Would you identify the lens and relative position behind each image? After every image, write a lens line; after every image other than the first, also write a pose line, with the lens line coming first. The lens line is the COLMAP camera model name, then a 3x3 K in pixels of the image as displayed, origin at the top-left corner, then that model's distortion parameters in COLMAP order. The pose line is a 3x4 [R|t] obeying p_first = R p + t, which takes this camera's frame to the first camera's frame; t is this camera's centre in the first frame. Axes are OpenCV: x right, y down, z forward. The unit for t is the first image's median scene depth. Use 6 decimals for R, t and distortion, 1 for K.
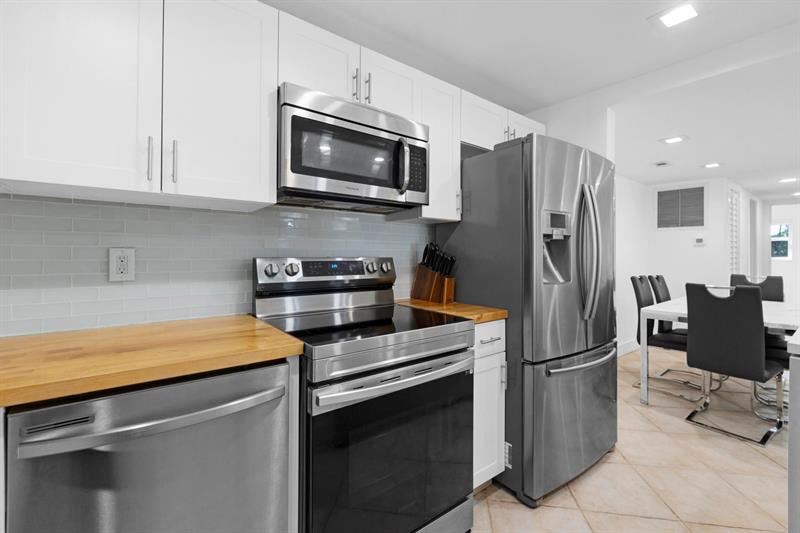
lens RADIAL K [[357.0, 0, 388.1], [0, 357.0, 250.2], [0, 0, 1]] dist [0.002466, 0.000181]
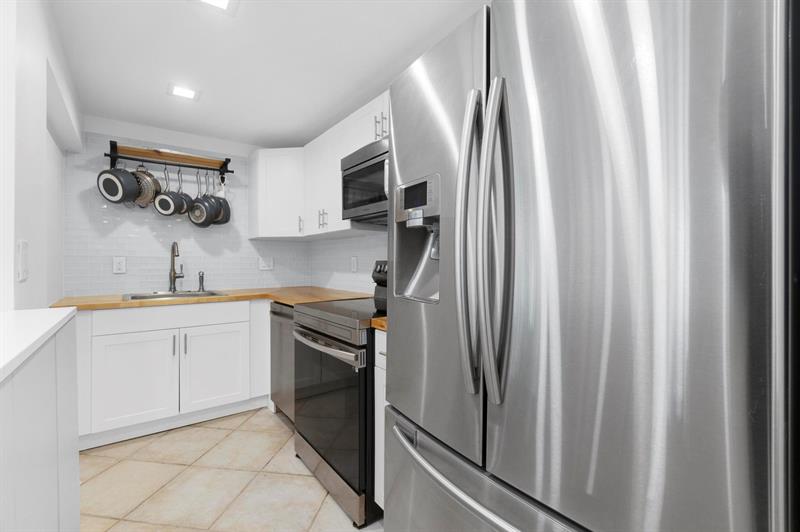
lens RADIAL K [[357.0, 0, 404.7], [0, 357.0, 262.1], [0, 0, 1]] dist [0.002466, 0.000181]
pose [[0.027553, -0.004609, -0.999610, 1.098060], [0.011150, 0.999929, -0.004303, 0.032593], [0.999558, -0.011028, 0.027602, 0.969359]]
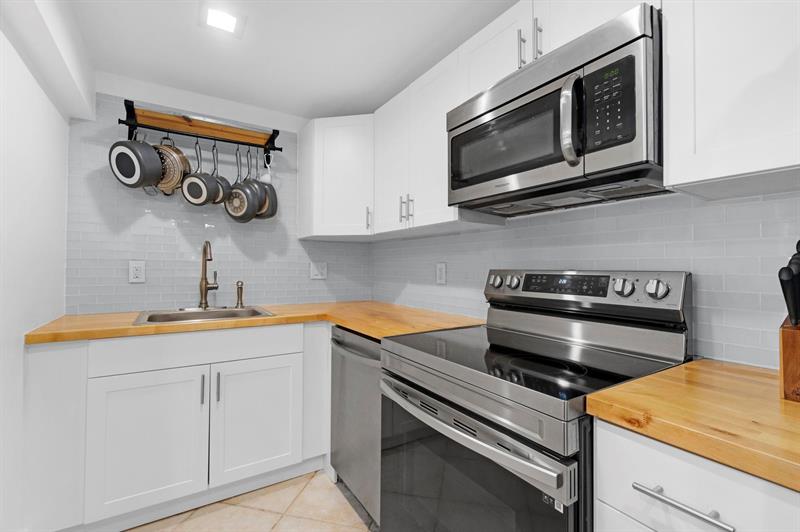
lens RADIAL K [[359.9, 0, 389.7], [0, 359.9, 265.4], [0, 0, 1]] dist [0.001460, 0.000899]
pose [[-0.087666, -0.013447, -0.996059, 0.641019], [-0.000064, 0.999909, -0.013494, 0.021200], [0.996150, -0.001120, -0.087659, 0.712776]]
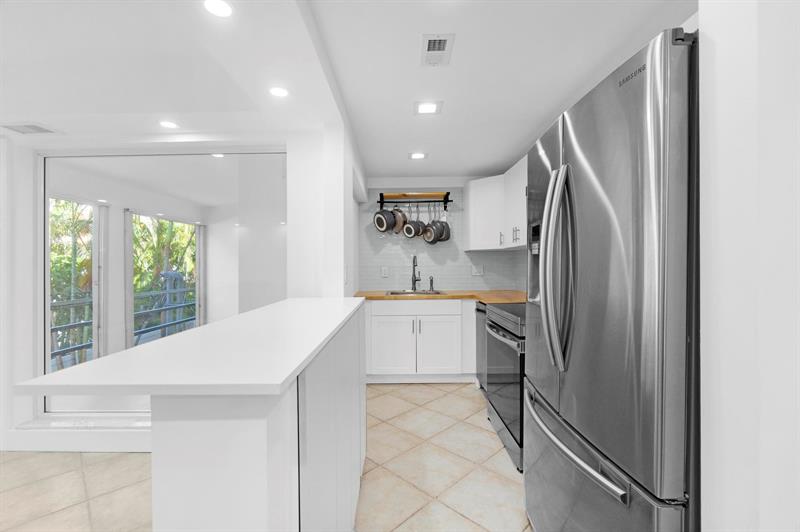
lens RADIAL K [[357.0, 0, 402.1], [0, 357.0, 268.4], [0, 0, 1]] dist [0.002466, 0.000181]
pose [[-0.574045, 0.006778, -0.818796, 1.382789], [0.009920, 0.999950, 0.001323, 0.003288], [0.818764, -0.007363, -0.574083, 1.221229]]
